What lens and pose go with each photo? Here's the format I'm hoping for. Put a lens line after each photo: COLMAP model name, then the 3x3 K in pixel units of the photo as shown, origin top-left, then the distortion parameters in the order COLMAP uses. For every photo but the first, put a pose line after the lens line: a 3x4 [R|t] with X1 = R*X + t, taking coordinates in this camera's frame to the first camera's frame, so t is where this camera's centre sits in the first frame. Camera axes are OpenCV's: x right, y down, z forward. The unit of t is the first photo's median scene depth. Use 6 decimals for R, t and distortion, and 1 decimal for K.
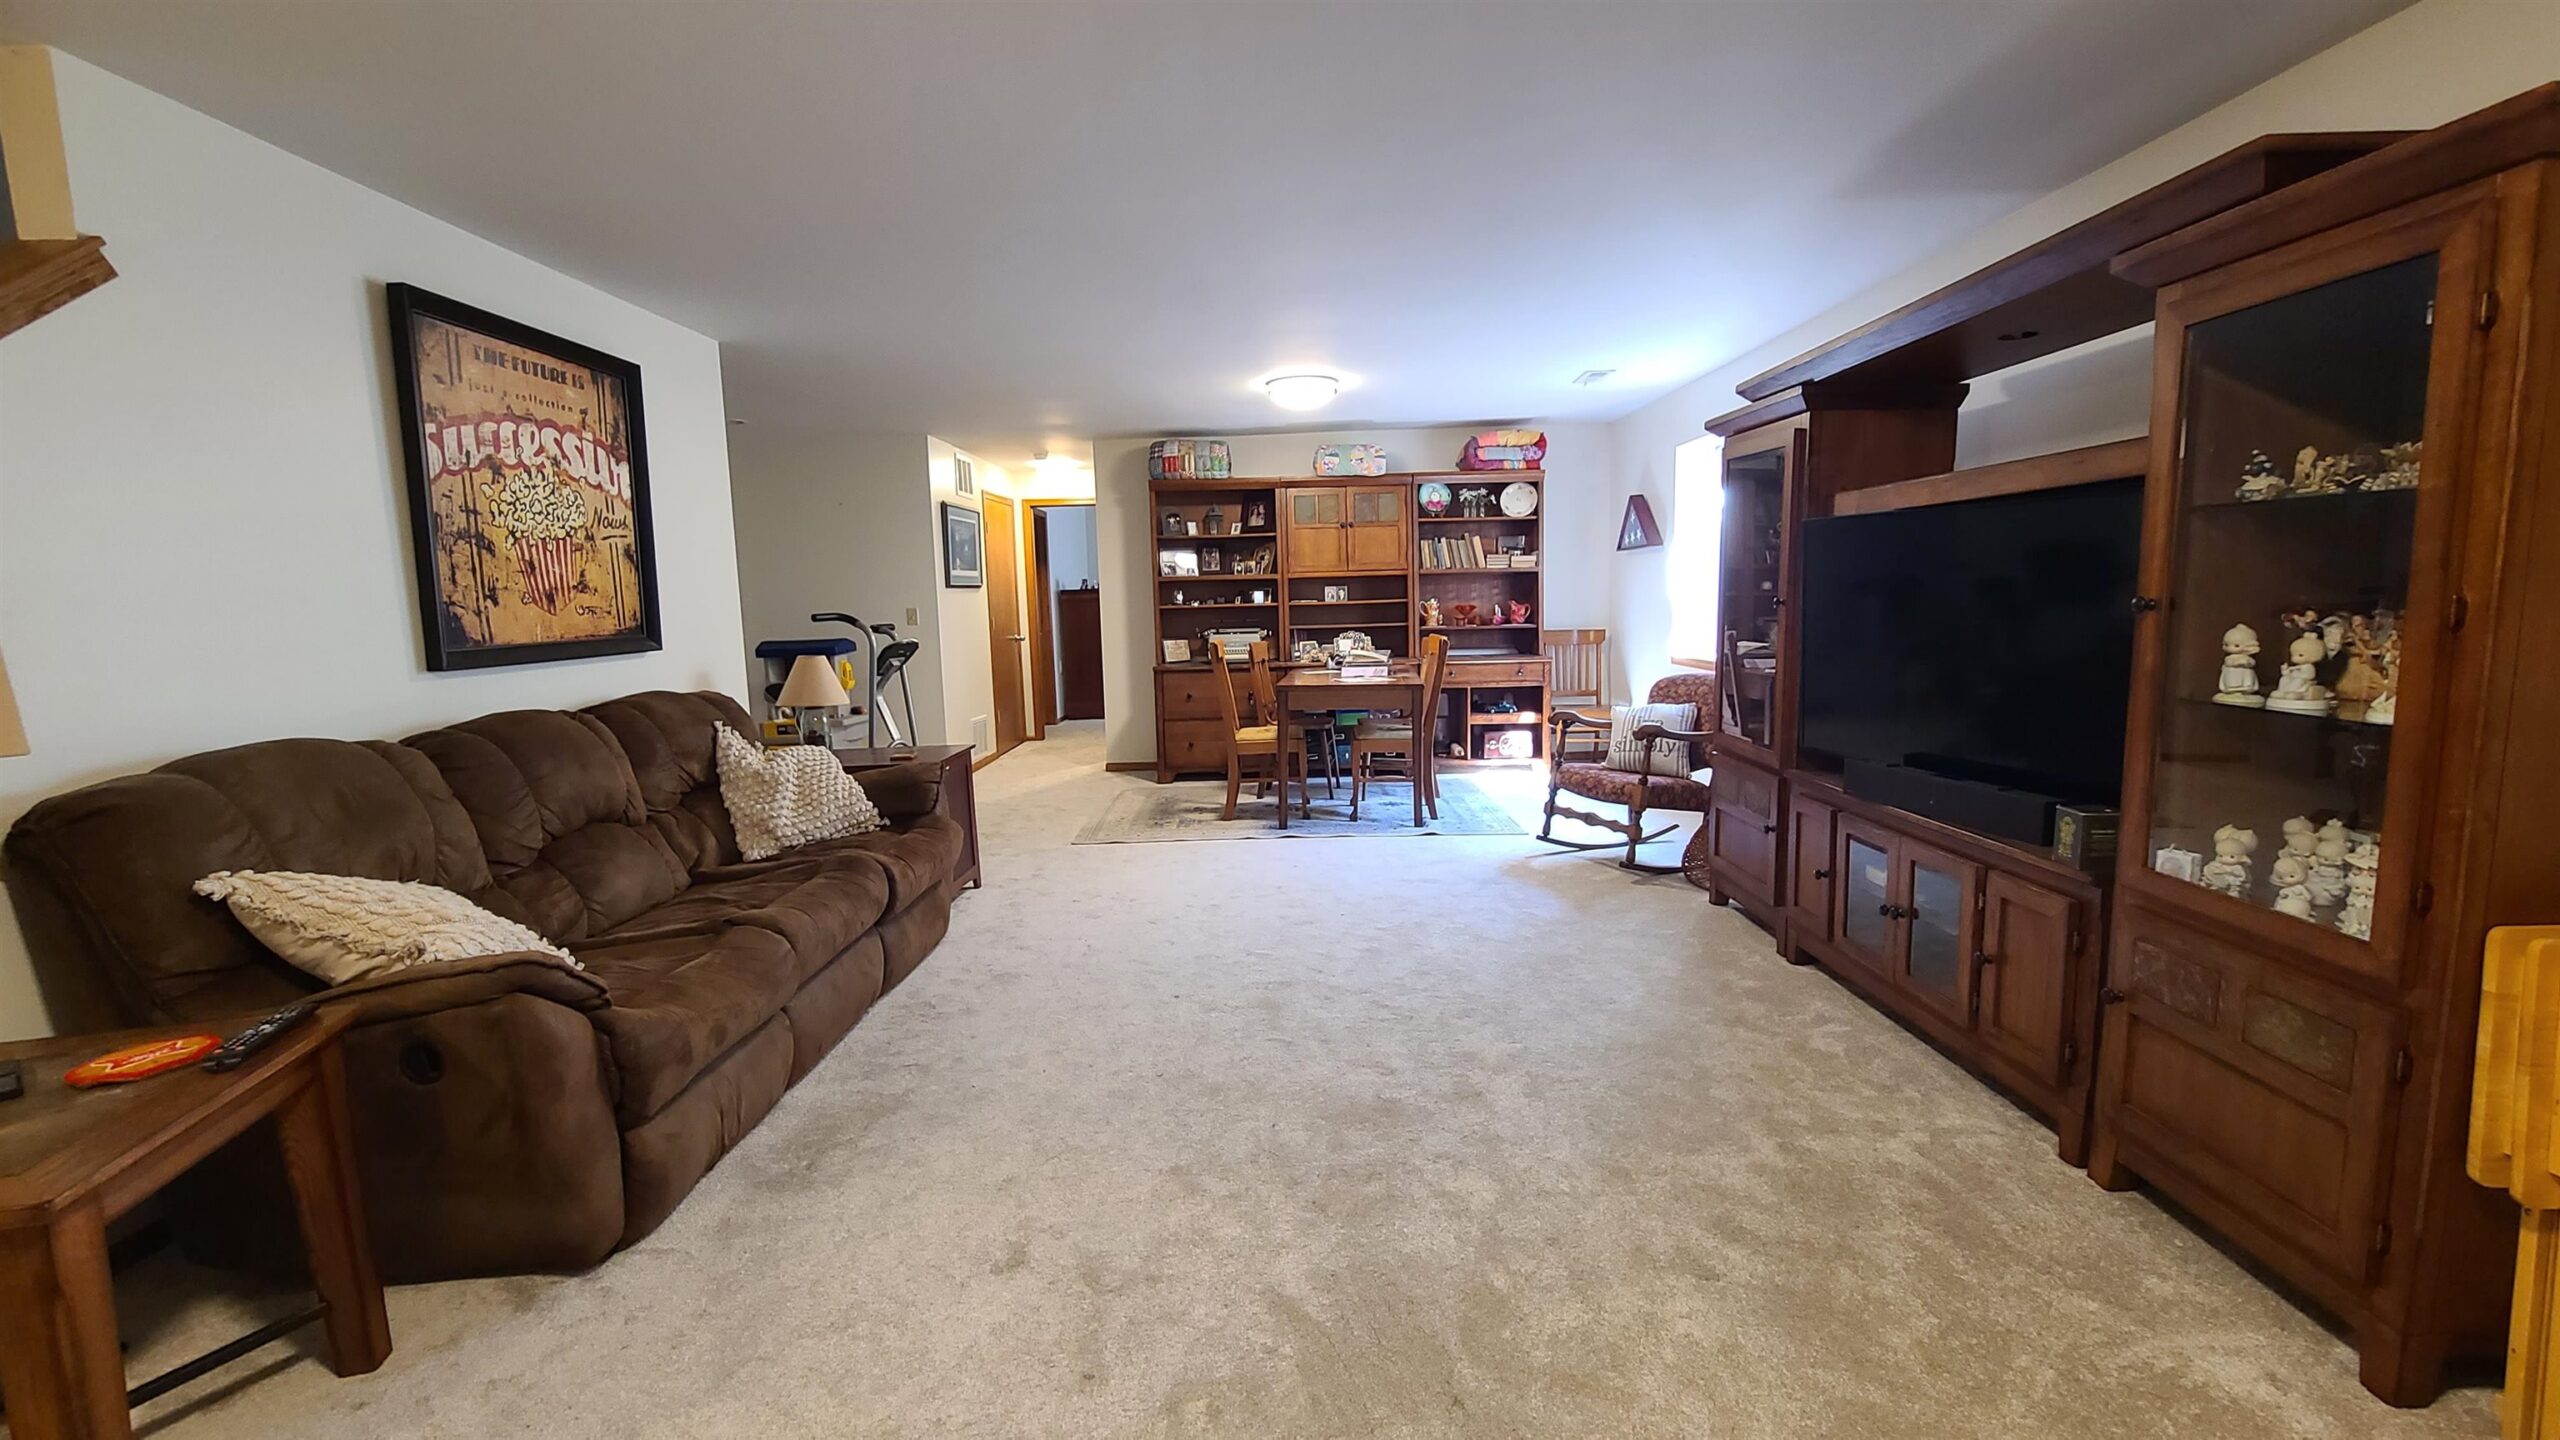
lens RADIAL K [[1045.2, 0, 1283.0], [0, 1045.2, 715.8], [0, 0, 1]] dist [-0.003428, -0.000480]
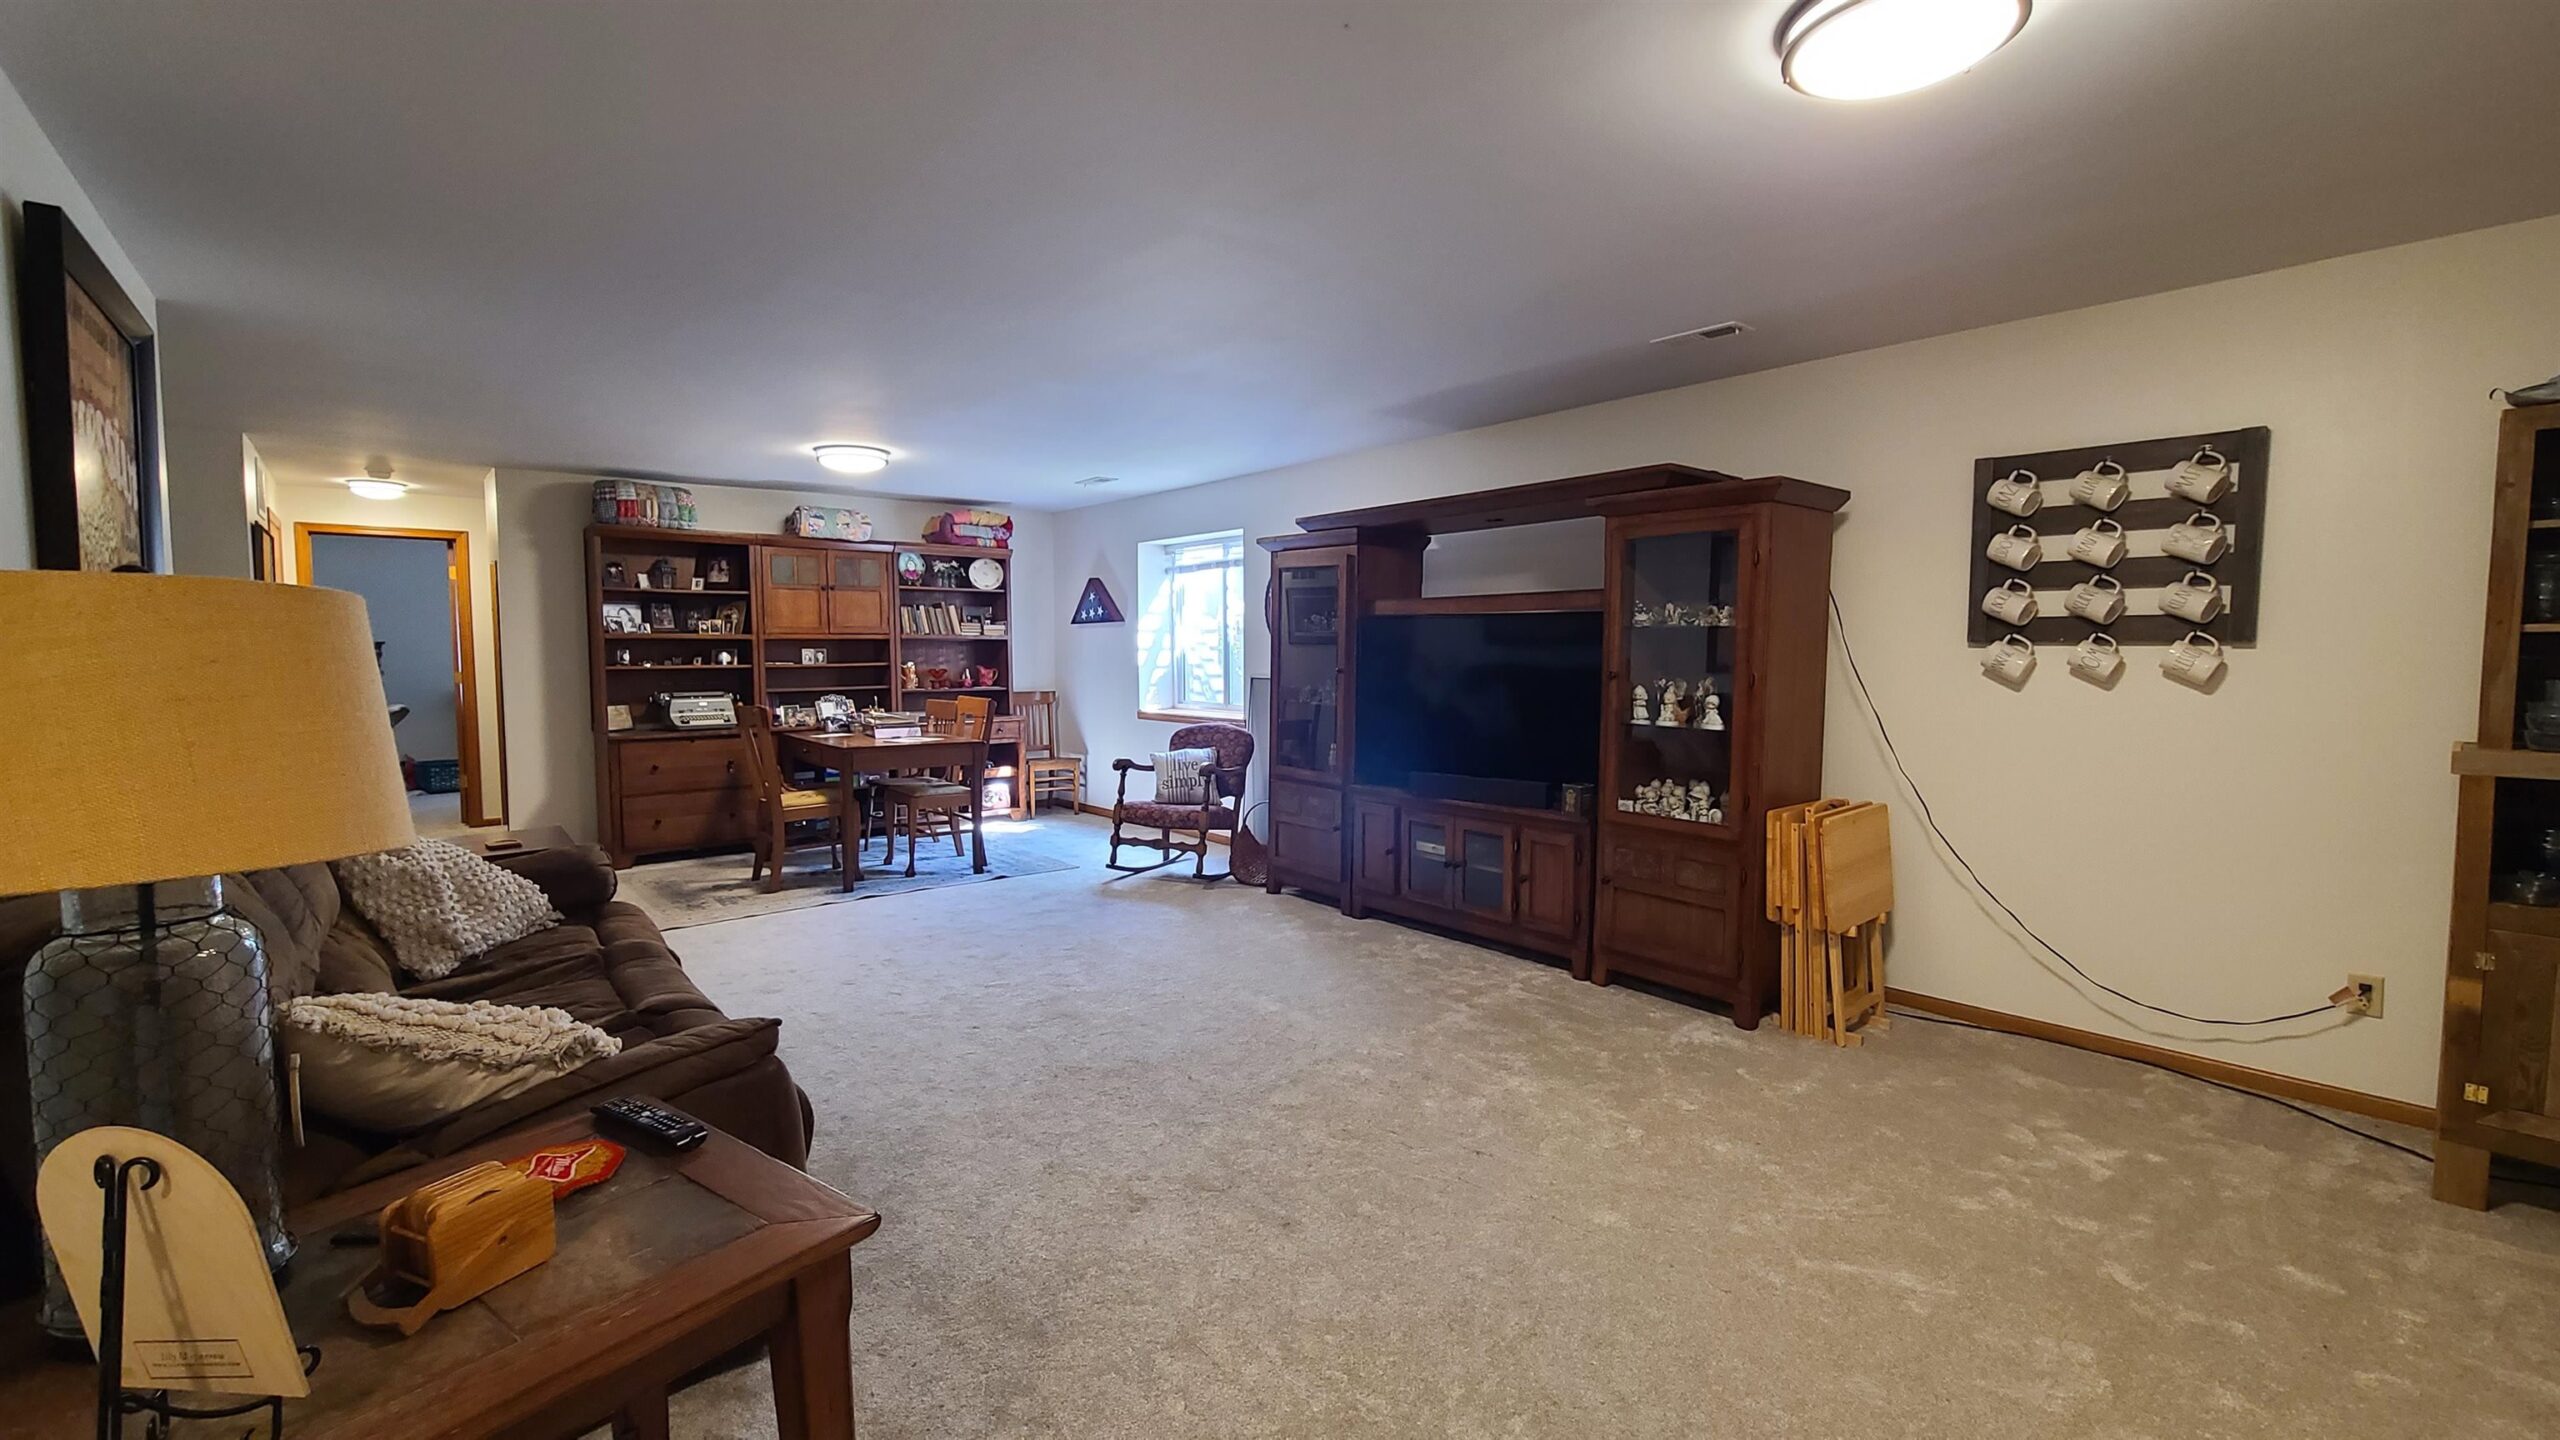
lens RADIAL K [[1045.2, 0, 1275.4], [0, 1045.2, 716.7], [0, 0, 1]] dist [-0.003428, -0.000480]
pose [[0.759873, -0.019074, 0.649792, -0.766622], [0.057868, 0.997586, -0.038388, 0.008484], [-0.647491, 0.066772, 0.759142, -0.065014]]
